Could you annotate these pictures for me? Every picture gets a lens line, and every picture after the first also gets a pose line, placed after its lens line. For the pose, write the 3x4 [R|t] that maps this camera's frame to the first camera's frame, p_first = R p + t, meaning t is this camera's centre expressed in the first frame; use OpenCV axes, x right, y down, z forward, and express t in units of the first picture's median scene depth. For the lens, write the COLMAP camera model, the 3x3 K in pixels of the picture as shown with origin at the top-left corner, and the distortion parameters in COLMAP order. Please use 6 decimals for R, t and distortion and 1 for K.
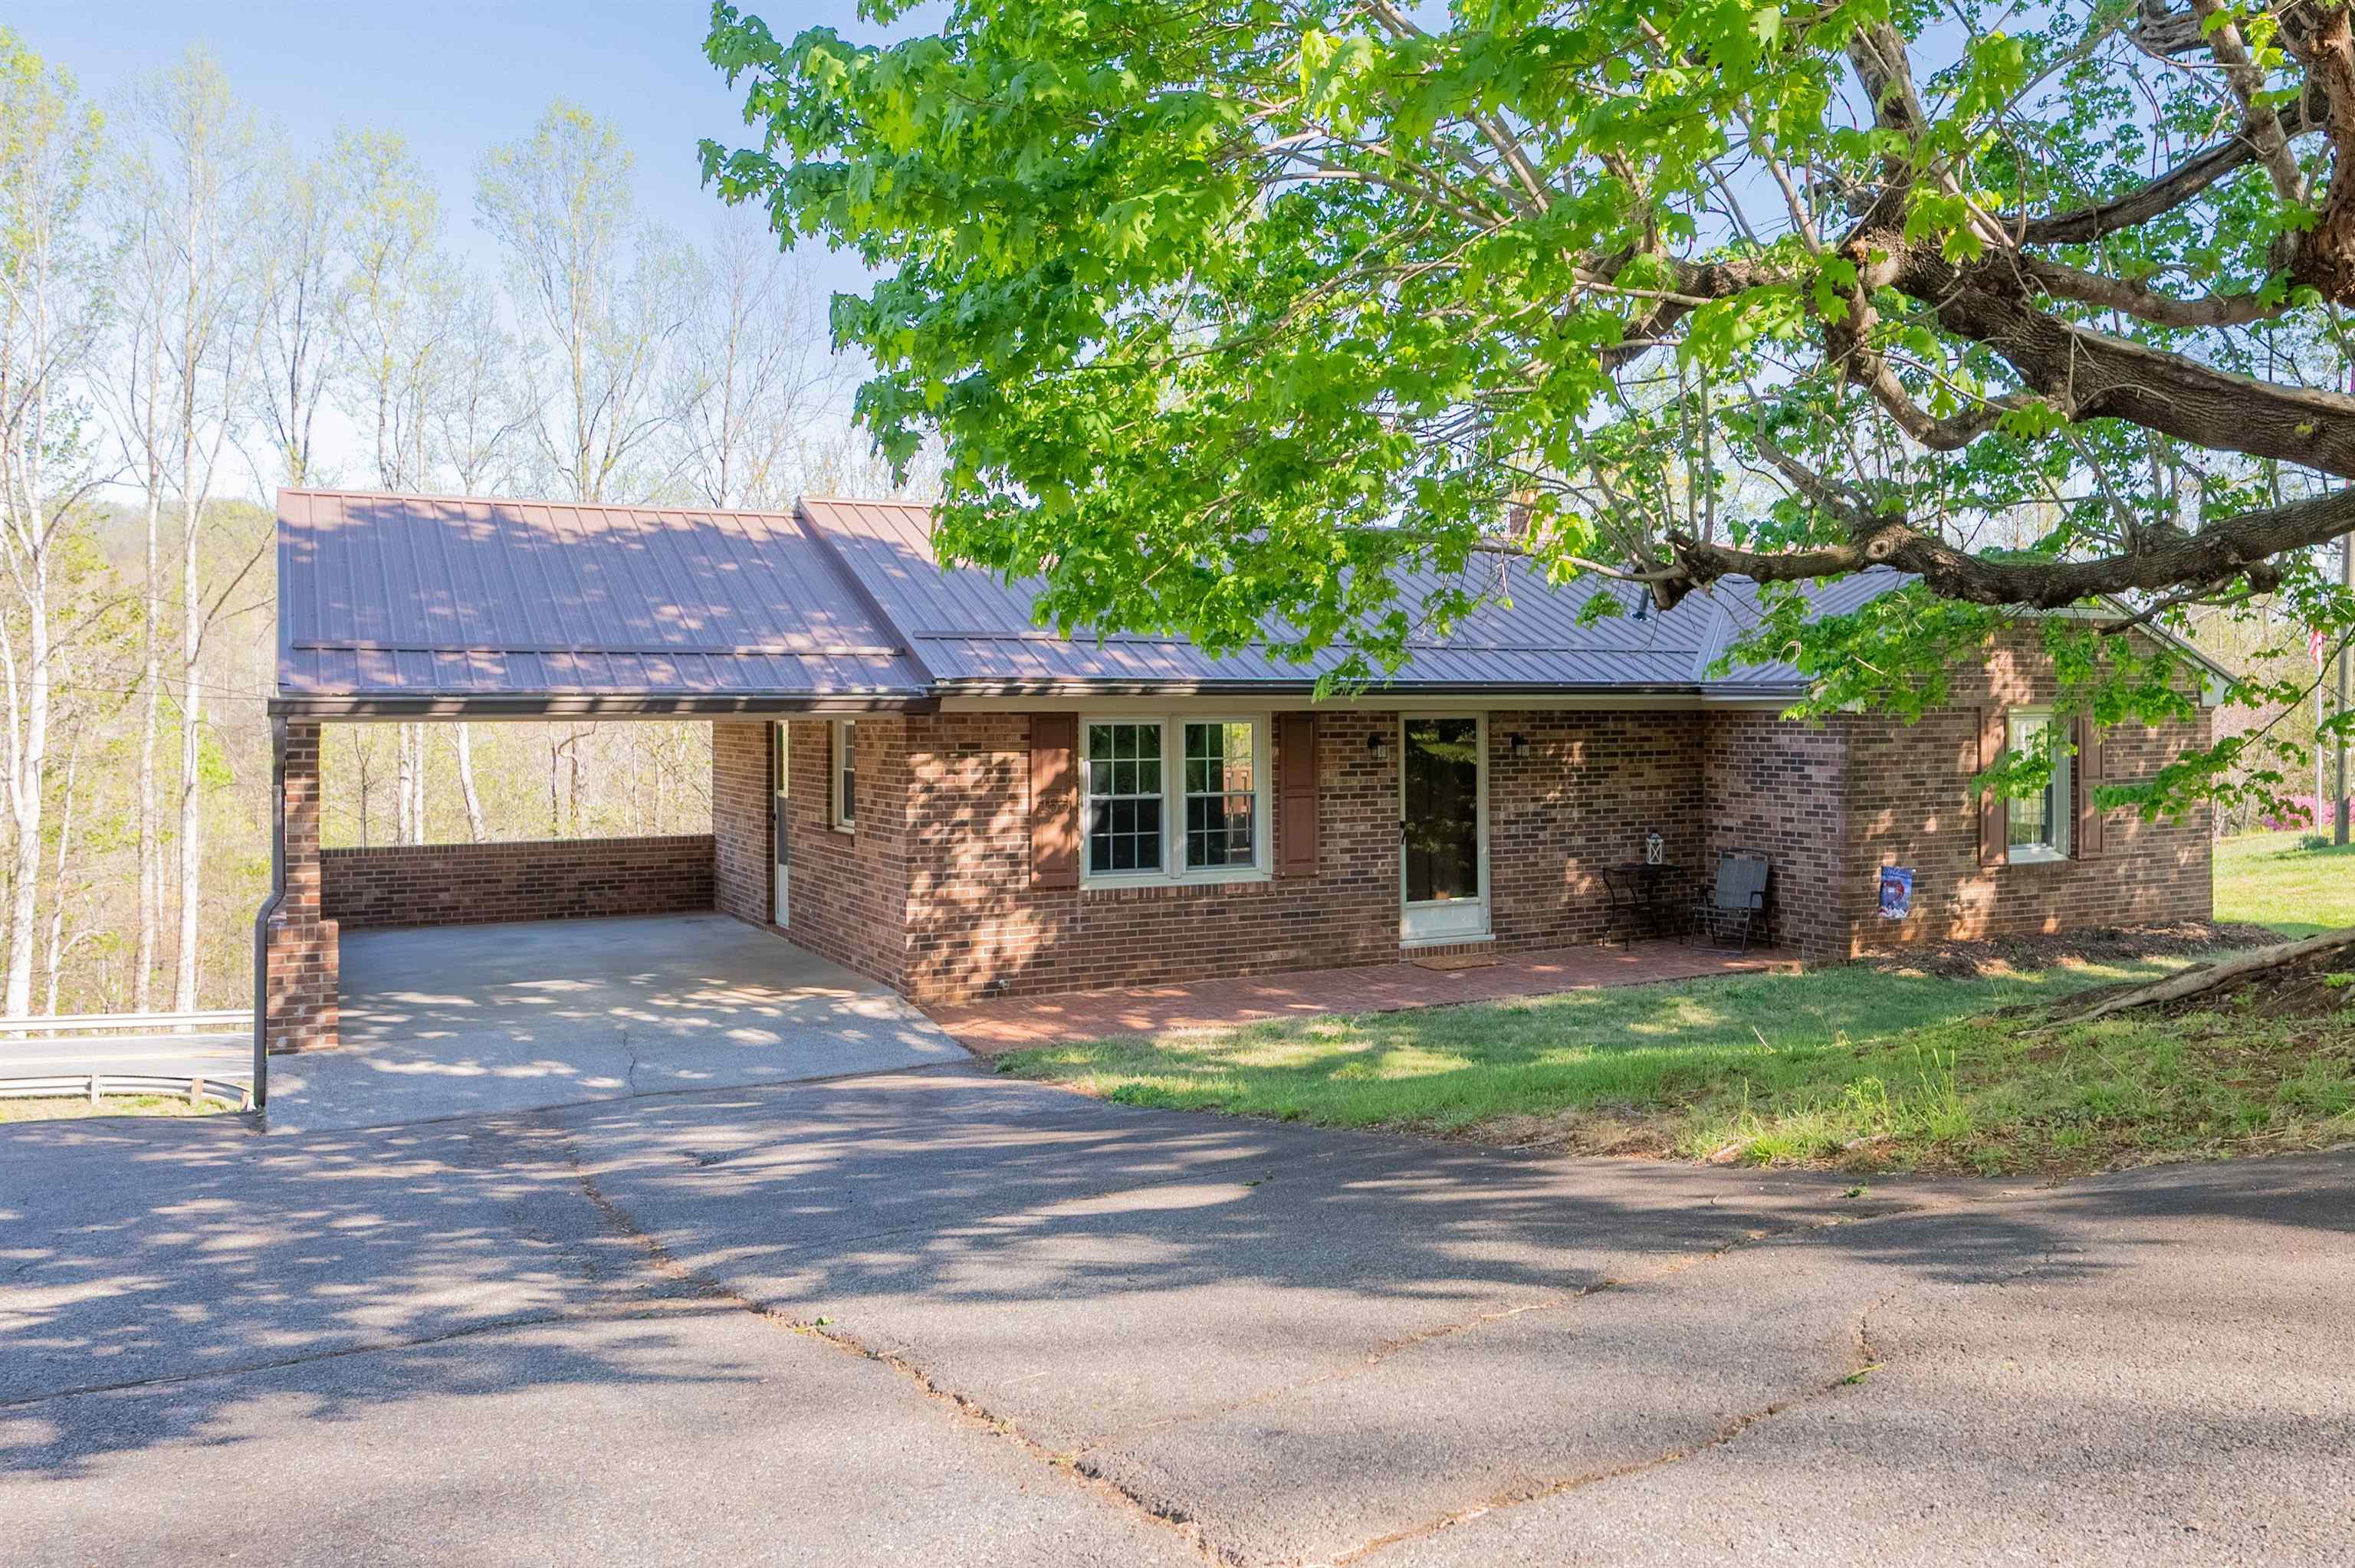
lens RADIAL K [[1868.8, 0, 1337.9], [0, 1868.8, 705.8], [0, 0, 1]] dist [0.004529, -0.023648]
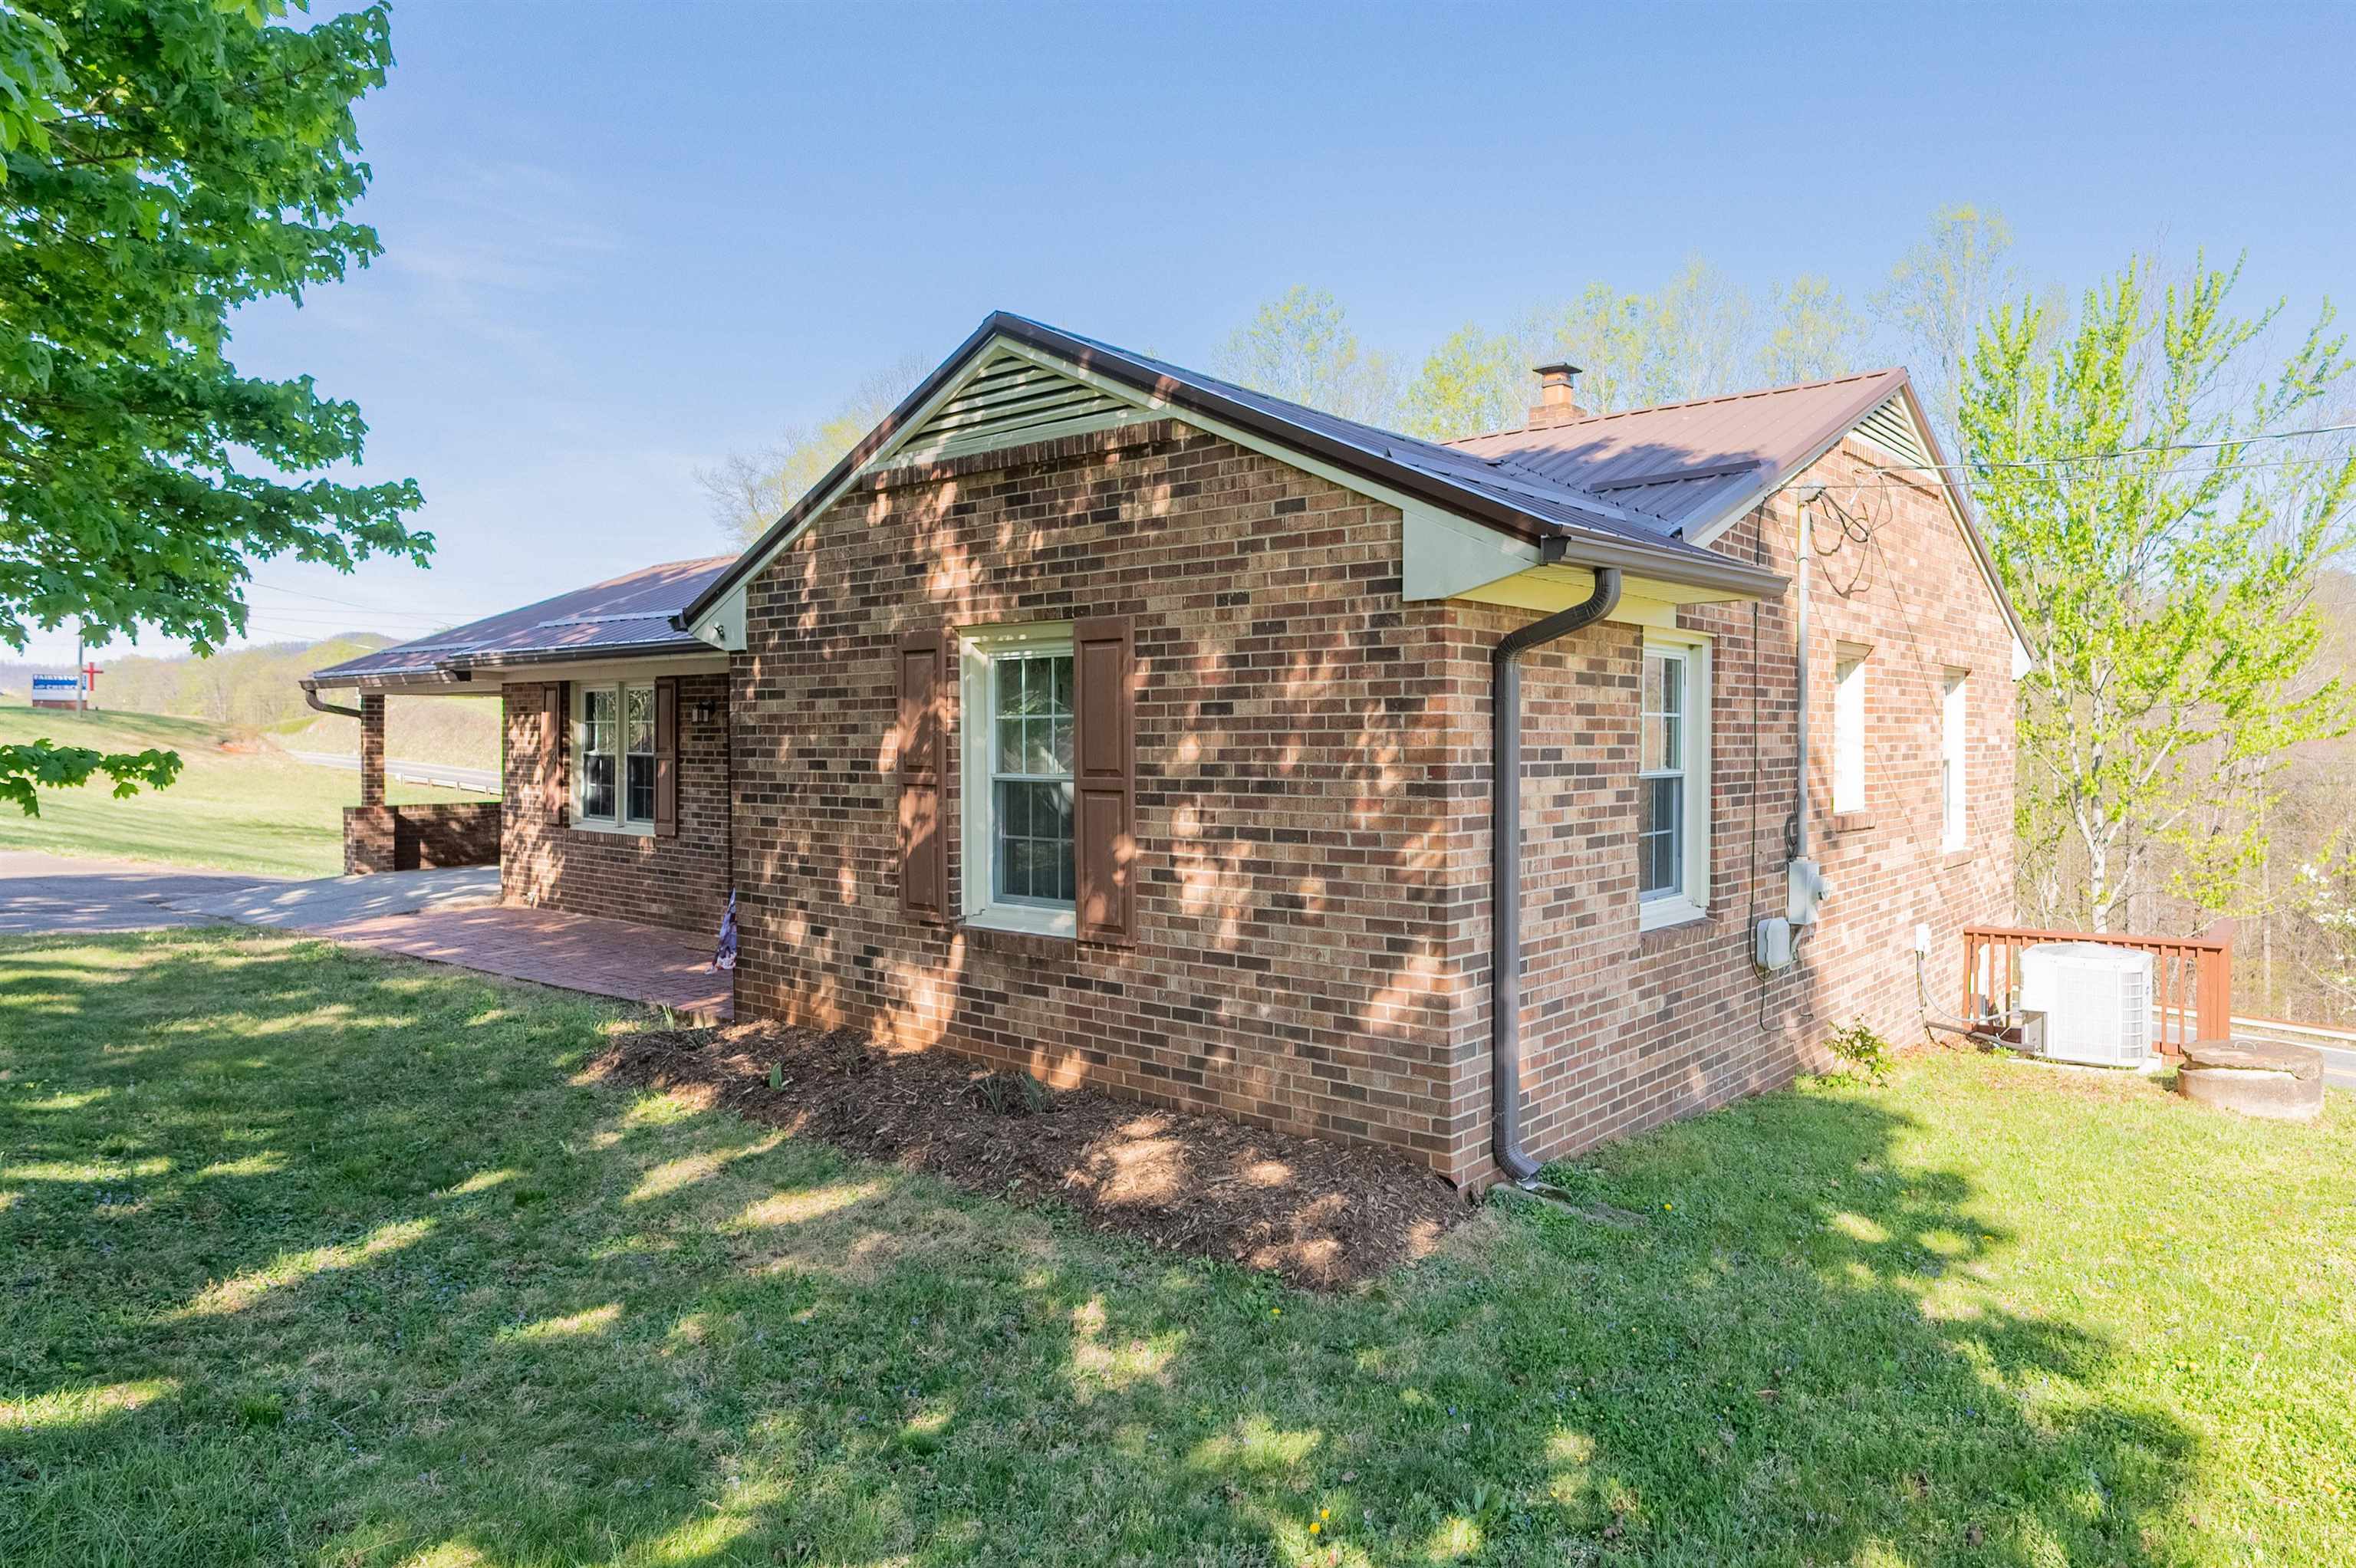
lens RADIAL K [[1380.0, 0, 1382.4], [0, 1380.0, 755.8], [0, 0, 1]] dist [-0.001115, 0.001486]
pose [[0.425039, 0.017543, -0.905005, 0.856583], [-0.002587, 0.999832, 0.018167, 0.032216], [0.905171, -0.005381, 0.425013, 1.052084]]
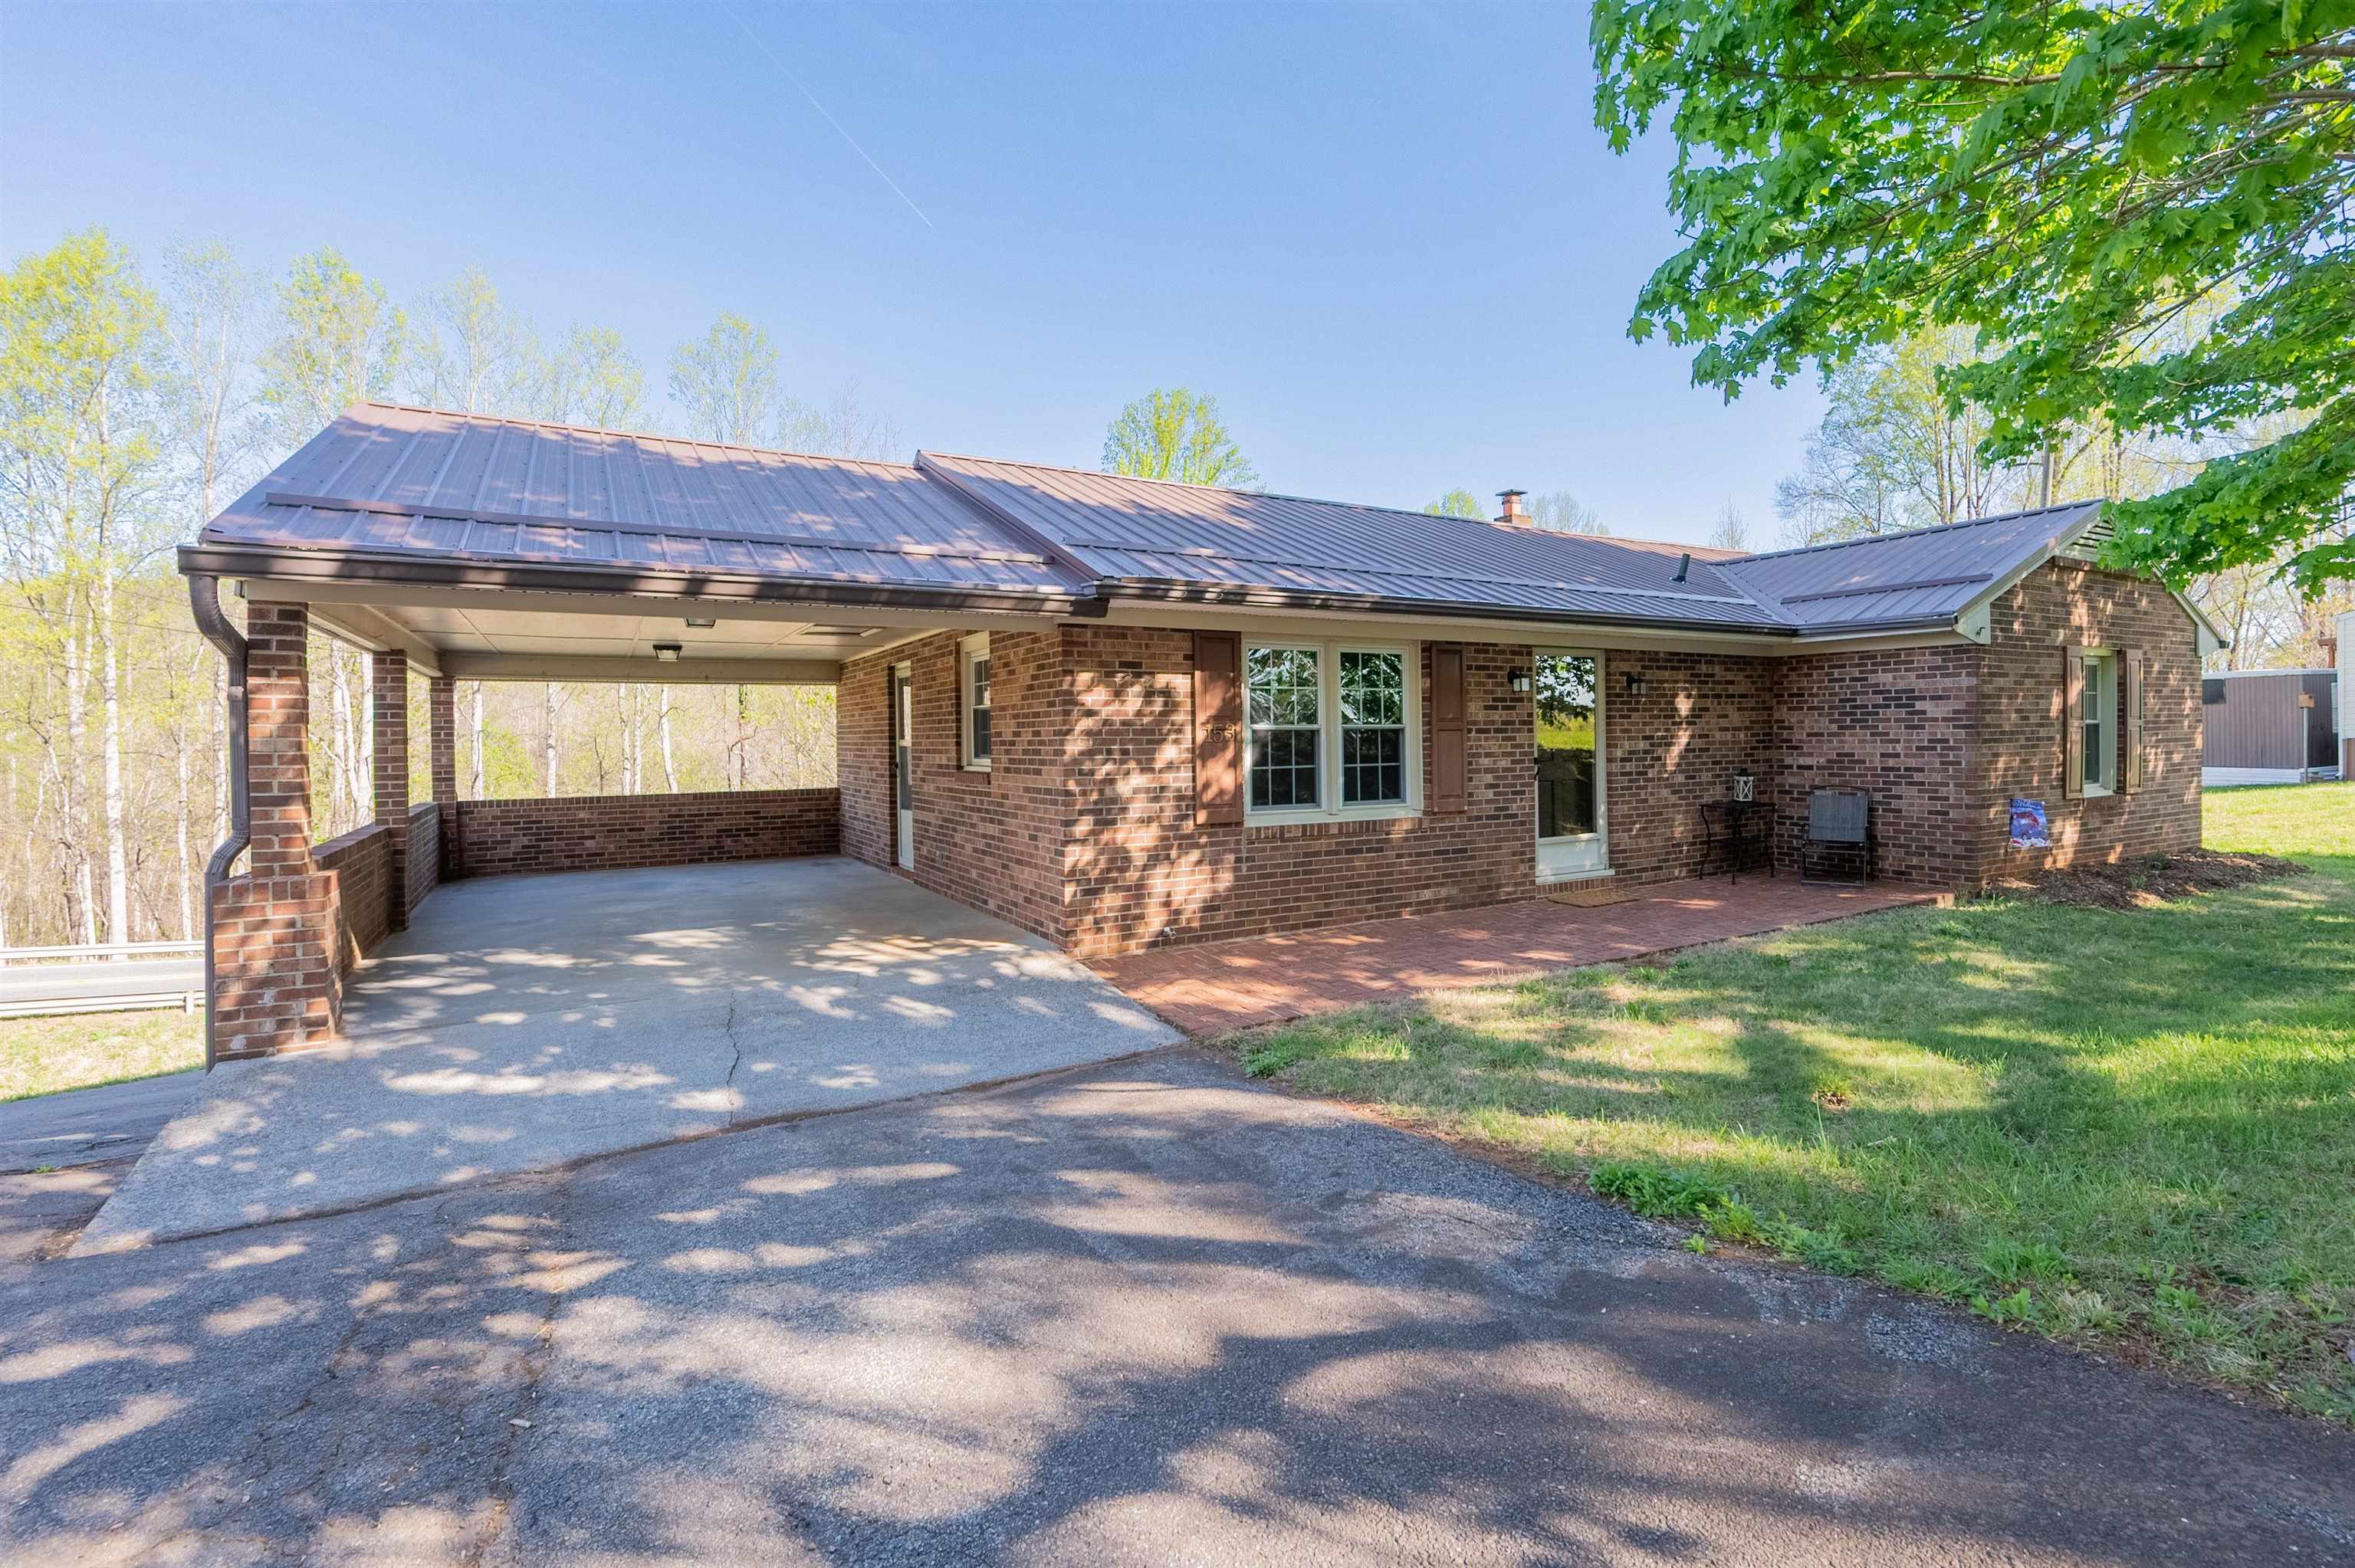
lens RADIAL K [[1075.0, 0, 1219.9], [0, 1075.0, 744.3], [0, 0, 1]] dist [0.002836, -0.001930]
pose [[0.999737, -0.007746, 0.021594, -0.154099], [0.007533, 0.999922, 0.009938, 0.050311], [-0.021669, -0.009773, 0.999717, 0.453428]]
